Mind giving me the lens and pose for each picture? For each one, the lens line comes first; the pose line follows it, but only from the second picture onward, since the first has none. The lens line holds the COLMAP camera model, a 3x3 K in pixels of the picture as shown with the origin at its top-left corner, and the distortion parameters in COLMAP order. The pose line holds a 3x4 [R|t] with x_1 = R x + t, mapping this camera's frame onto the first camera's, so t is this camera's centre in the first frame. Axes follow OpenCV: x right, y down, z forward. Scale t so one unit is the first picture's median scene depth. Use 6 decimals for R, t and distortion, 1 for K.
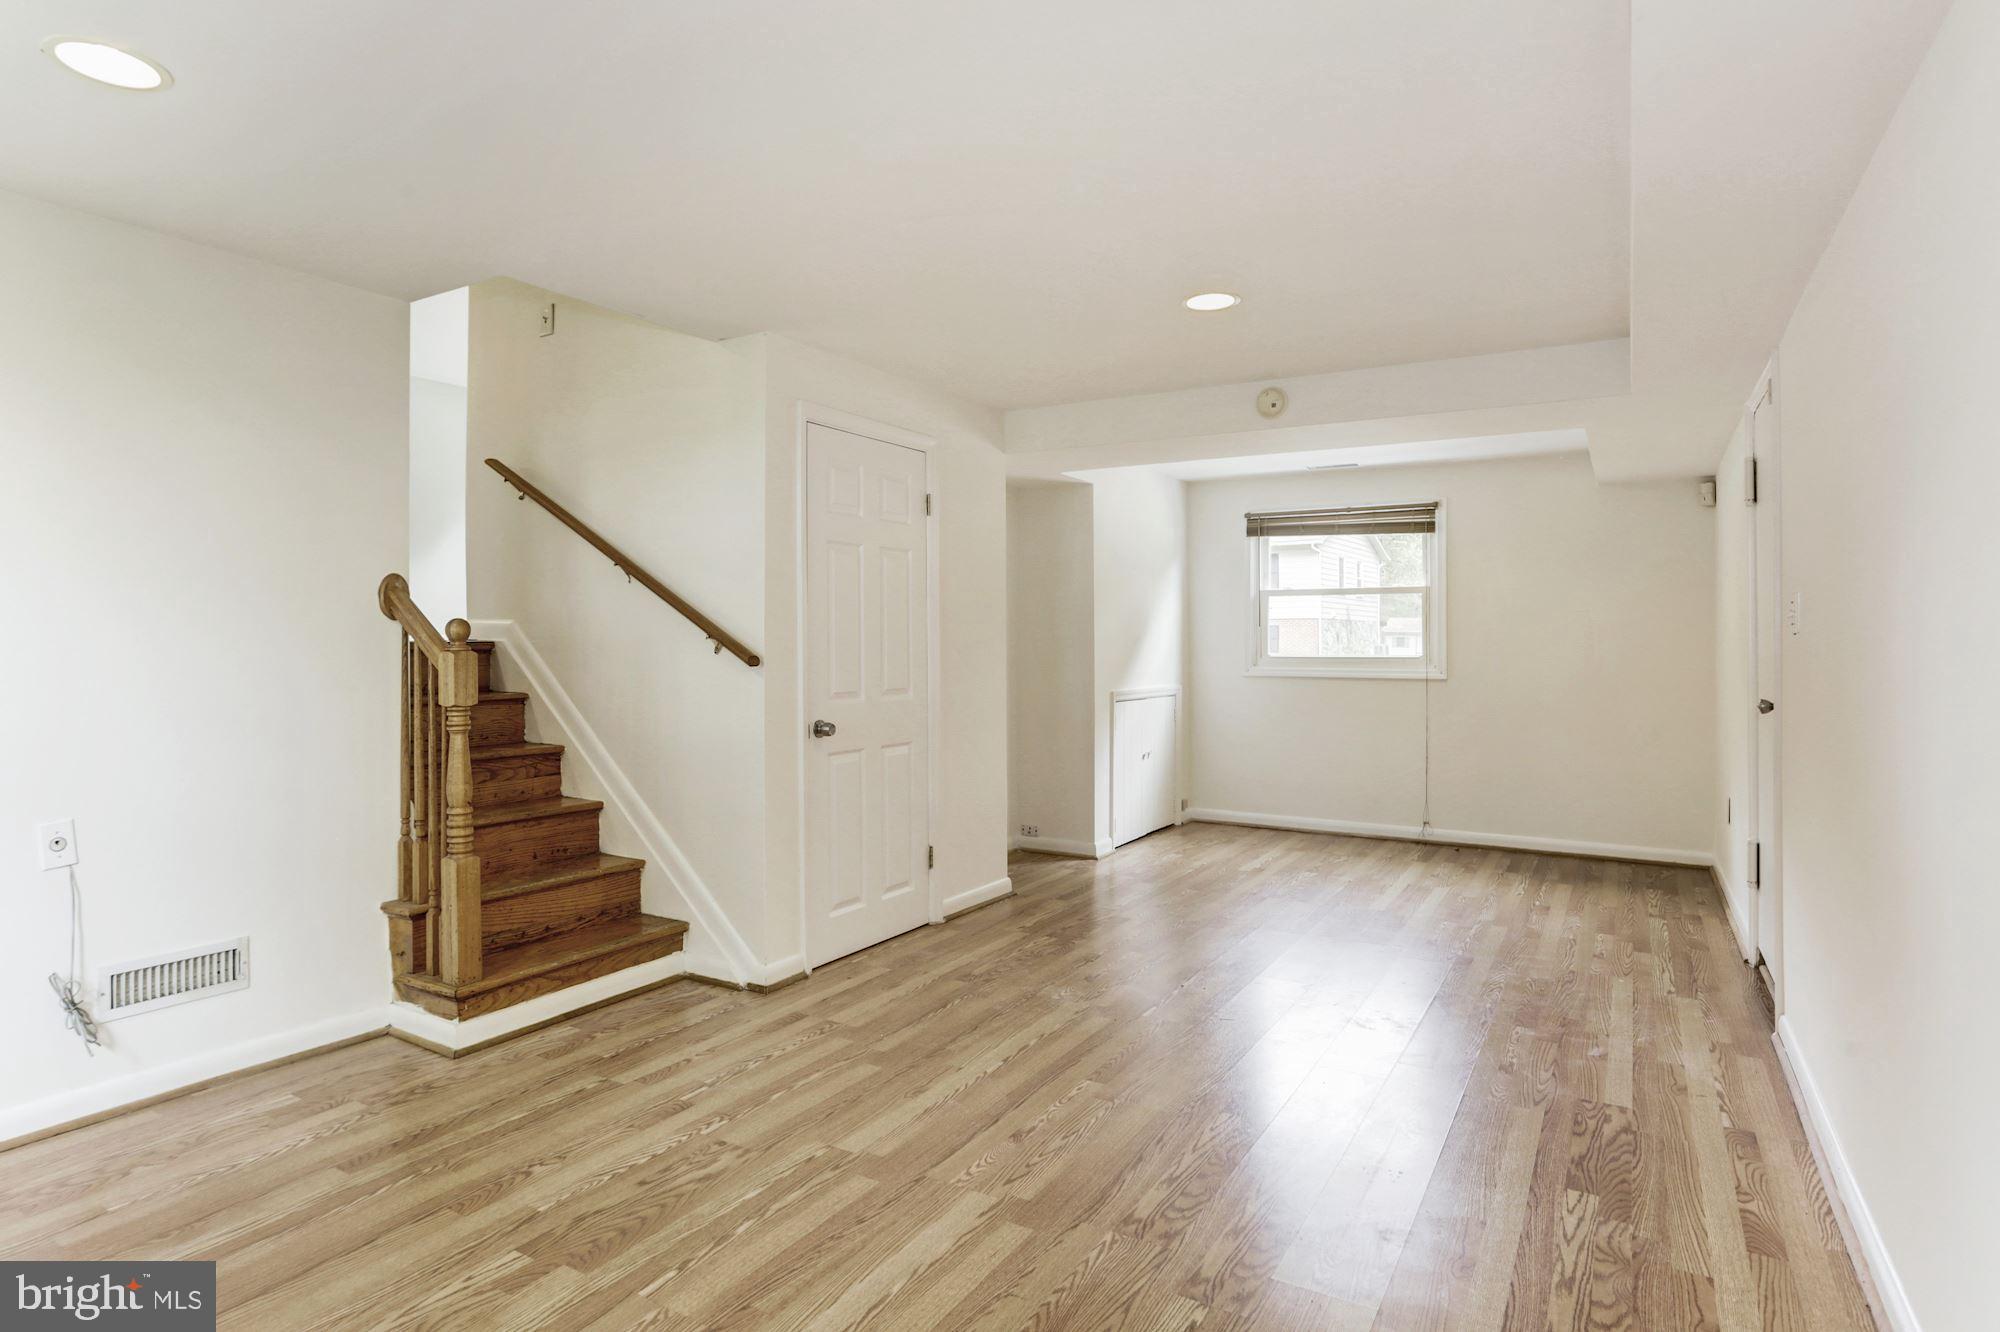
lens RADIAL K [[1071.2, 0, 993.7], [0, 1071.2, 635.7], [0, 0, 1]] dist [-0.001080, 0.000730]
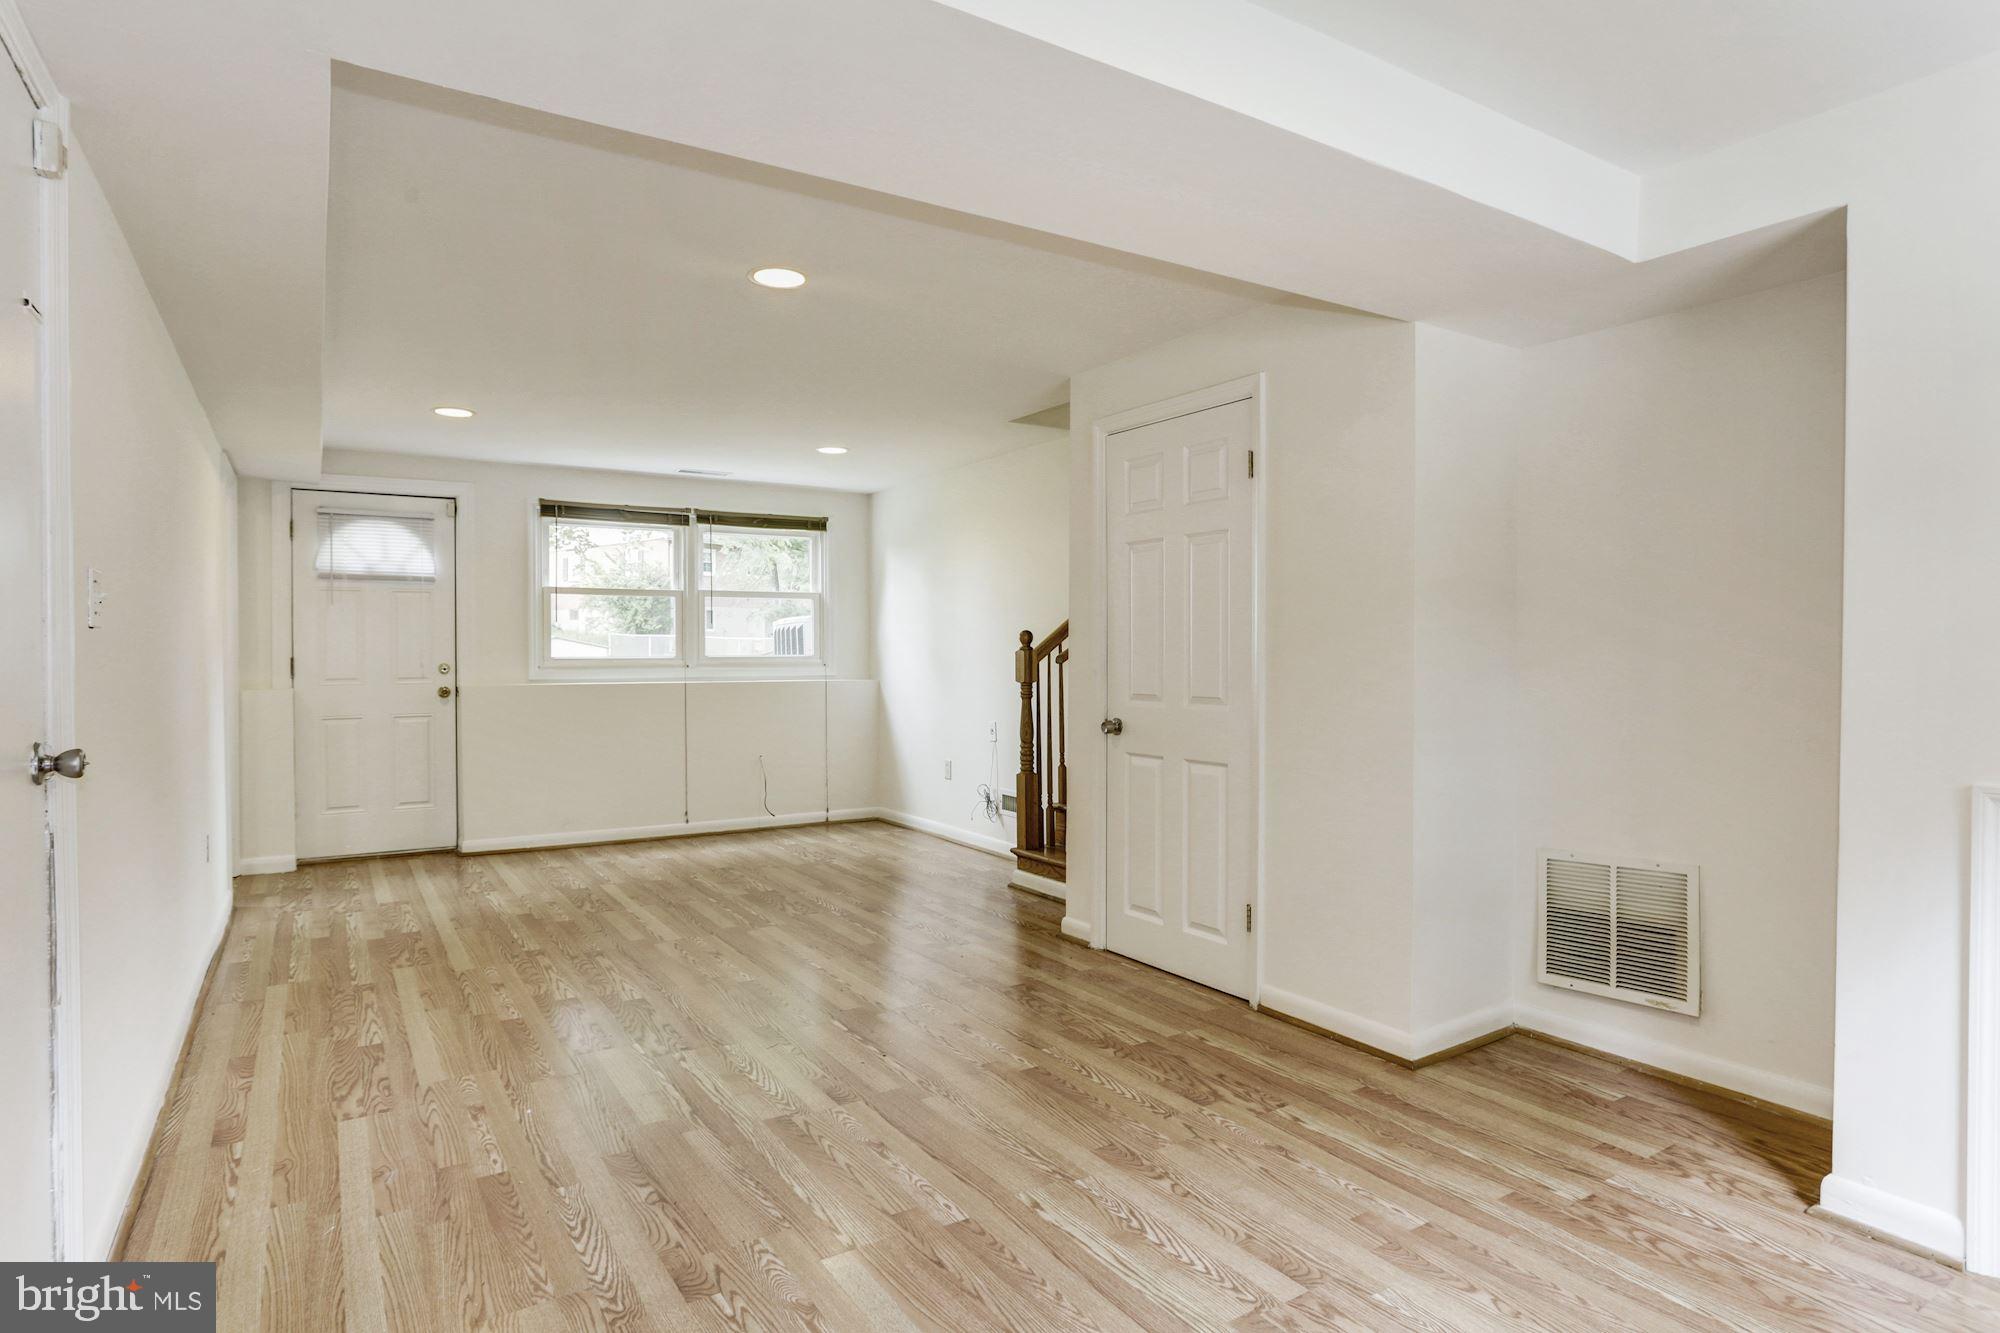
lens RADIAL K [[1071.2, 0, 993.7], [0, 1071.2, 636.2], [0, 0, 1]] dist [-0.001080, 0.000730]
pose [[-0.451966, -0.014075, -0.891924, 1.217747], [0.015476, 0.999601, -0.023617, 0.031061], [0.891901, -0.024477, -0.451568, 2.010003]]
